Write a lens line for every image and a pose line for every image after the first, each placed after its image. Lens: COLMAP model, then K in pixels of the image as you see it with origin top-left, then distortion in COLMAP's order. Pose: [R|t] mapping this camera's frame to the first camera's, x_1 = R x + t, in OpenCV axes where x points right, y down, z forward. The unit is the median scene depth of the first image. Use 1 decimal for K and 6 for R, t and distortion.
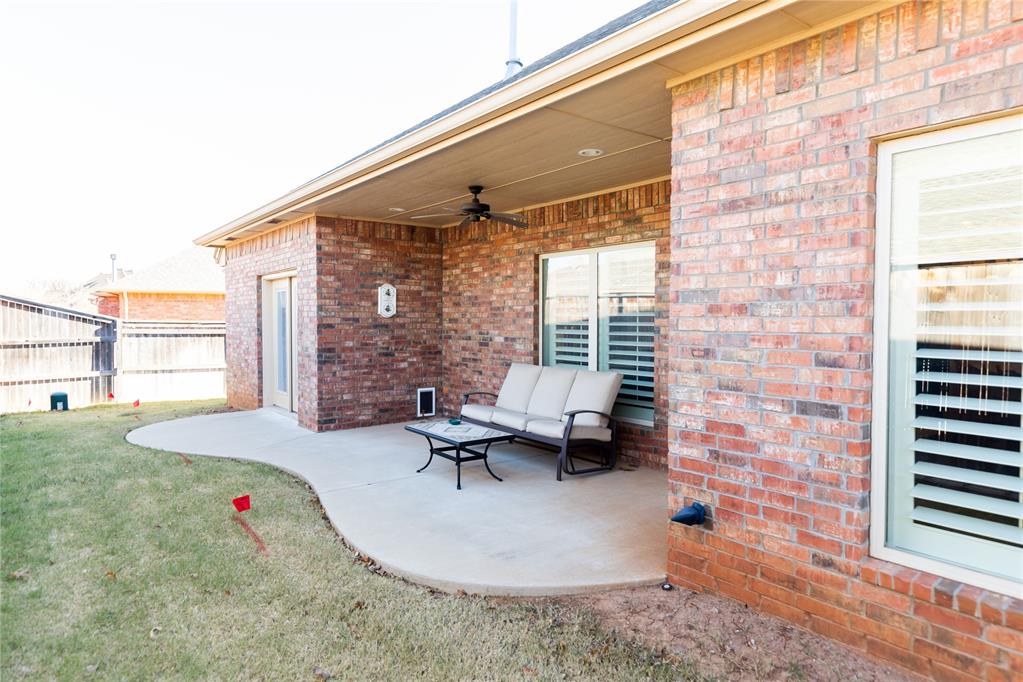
lens RADIAL K [[619.0, 0, 511.9], [0, 619.0, 340.2], [0, 0, 1]] dist [-0.000415, -0.000330]
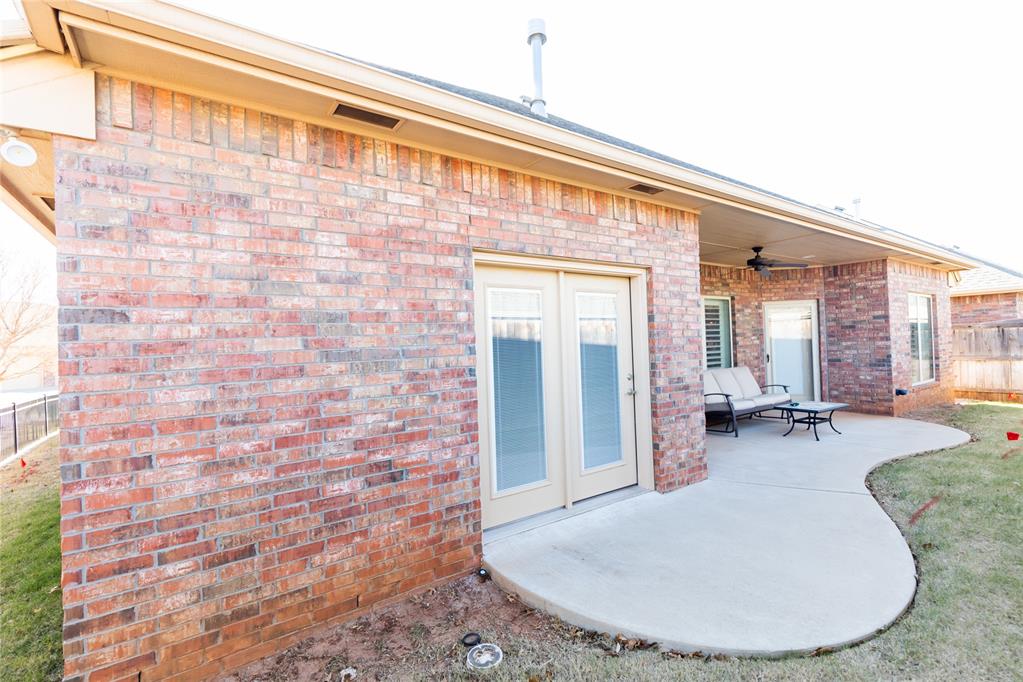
lens RADIAL K [[462.9, 0, 512.5], [0, 462.9, 341.0], [0, 0, 1]] dist [0.010083, -0.002562]
pose [[0.037763, 0.002251, 0.999284, -1.145071], [0.063929, 0.997944, -0.004664, -0.056132], [-0.997240, 0.064060, 0.037541, 1.504901]]
